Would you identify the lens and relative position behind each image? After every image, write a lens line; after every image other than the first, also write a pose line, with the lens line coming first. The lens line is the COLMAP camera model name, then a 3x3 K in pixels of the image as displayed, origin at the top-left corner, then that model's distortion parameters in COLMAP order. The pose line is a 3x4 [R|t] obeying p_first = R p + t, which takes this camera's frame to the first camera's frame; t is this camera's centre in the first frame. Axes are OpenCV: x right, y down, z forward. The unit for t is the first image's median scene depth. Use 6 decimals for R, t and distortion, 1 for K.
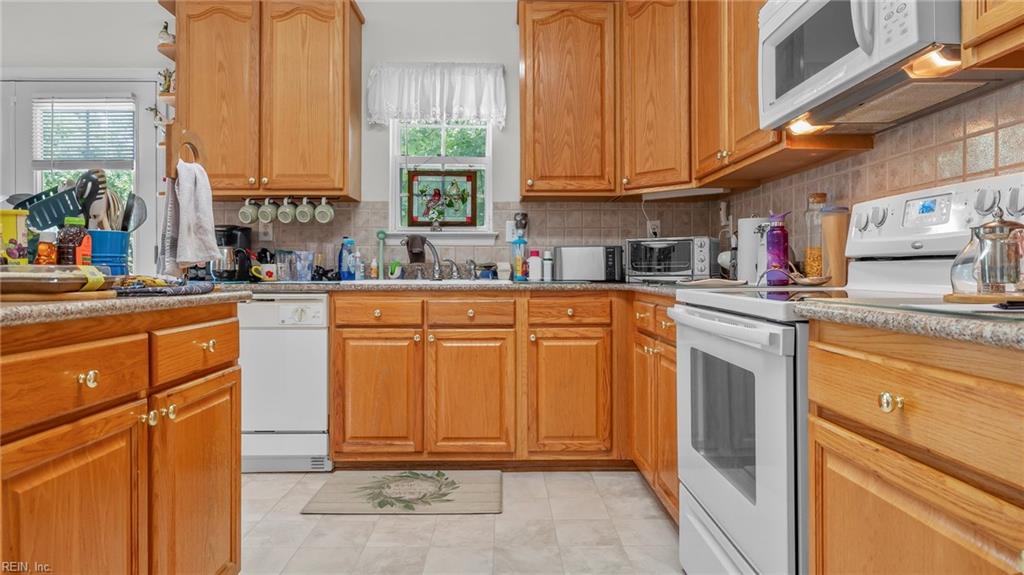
lens RADIAL K [[608.7, 0, 512.0], [0, 608.7, 287.5], [0, 0, 1]] dist [0.003677, 0.001070]
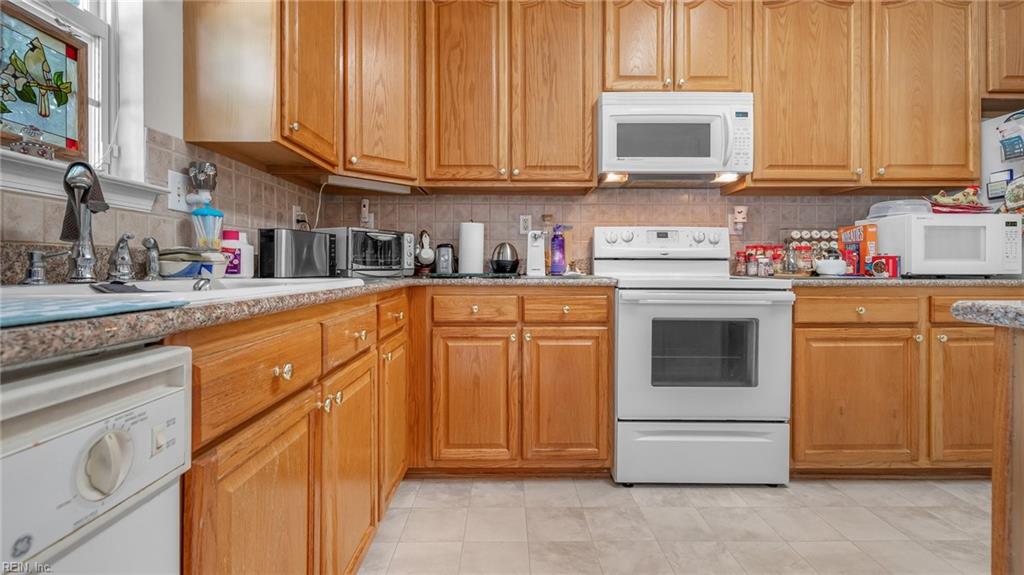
lens RADIAL K [[456.3, 0, 511.8], [0, 456.3, 276.5], [0, 0, 1]] dist [0.001326, 0.000136]
pose [[-0.001482, -0.020512, 0.999789, -0.482448], [0.025468, 0.999465, 0.020543, -0.019096], [-0.999675, 0.025493, -0.000959, 0.820381]]
